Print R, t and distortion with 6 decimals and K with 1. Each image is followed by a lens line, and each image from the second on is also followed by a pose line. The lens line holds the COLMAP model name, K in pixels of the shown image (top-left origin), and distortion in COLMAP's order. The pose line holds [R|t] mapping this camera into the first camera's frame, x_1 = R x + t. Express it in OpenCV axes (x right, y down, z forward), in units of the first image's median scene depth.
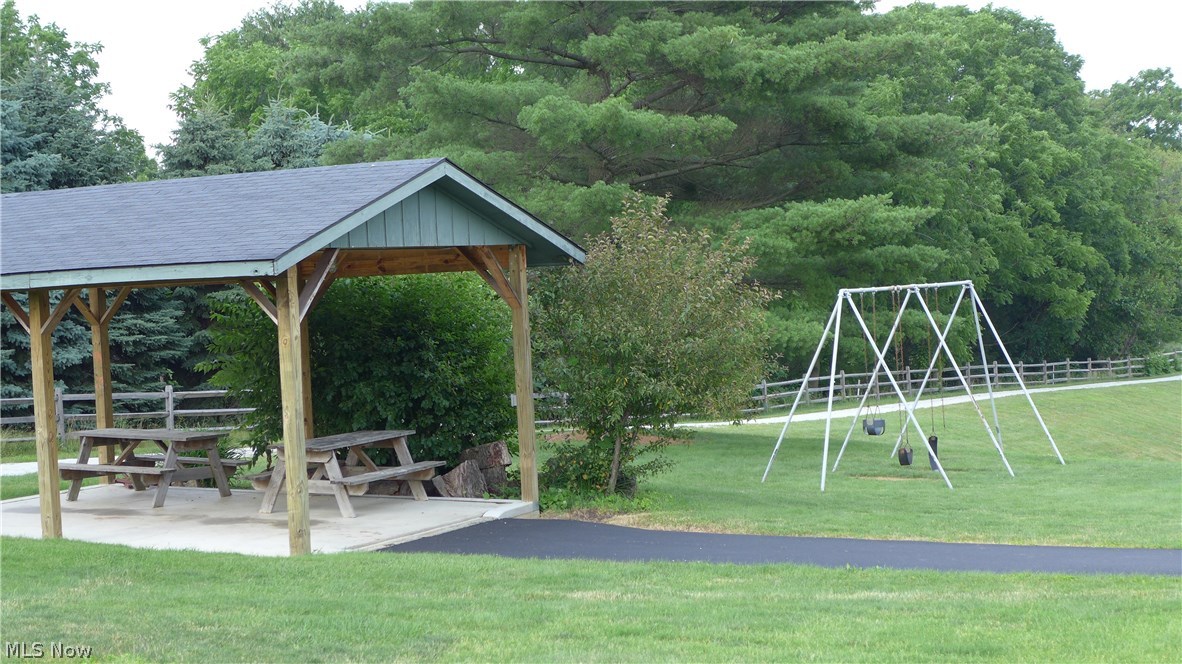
lens RADIAL K [[2249.4, 0, 590.7], [0, 2249.4, 331.1], [0, 0, 1]] dist [0.046839, 0.000000]
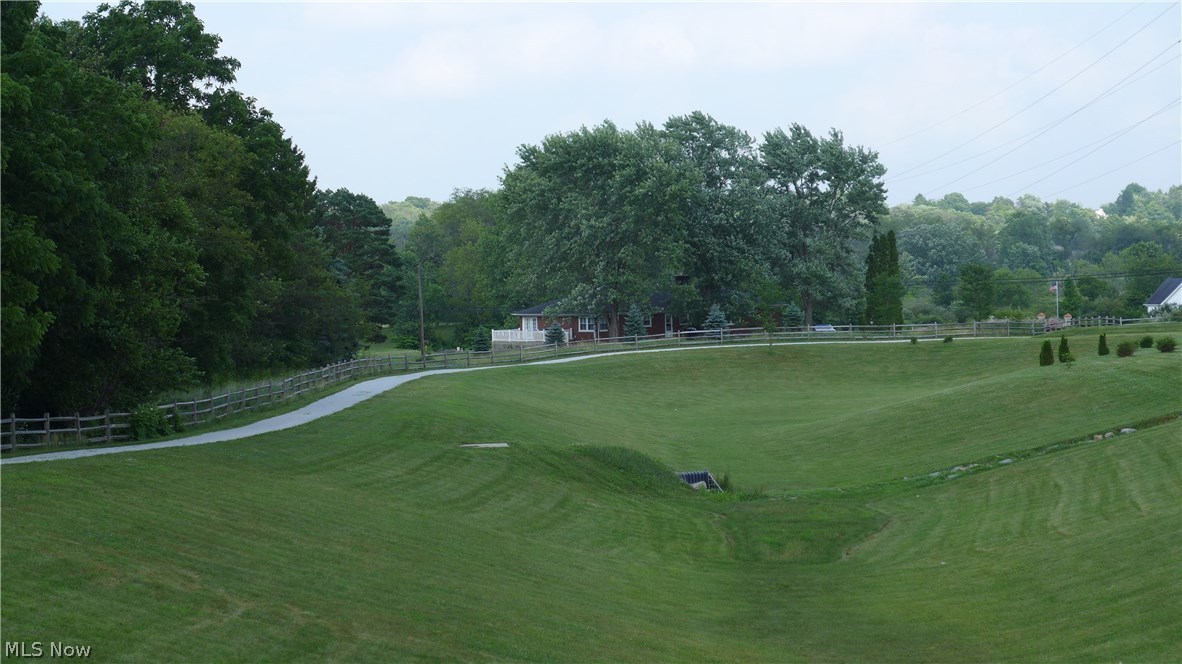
lens RADIAL K [[2784.5, 0, 591.1], [0, 2784.5, 331.6], [0, 0, 1]] dist [0.363787, 0.000000]
pose [[0.919389, 0.014063, 0.393098, 0.044943], [-0.007647, 0.999811, -0.017884, 0.001760], [-0.393275, 0.013437, 0.919323, 0.187944]]
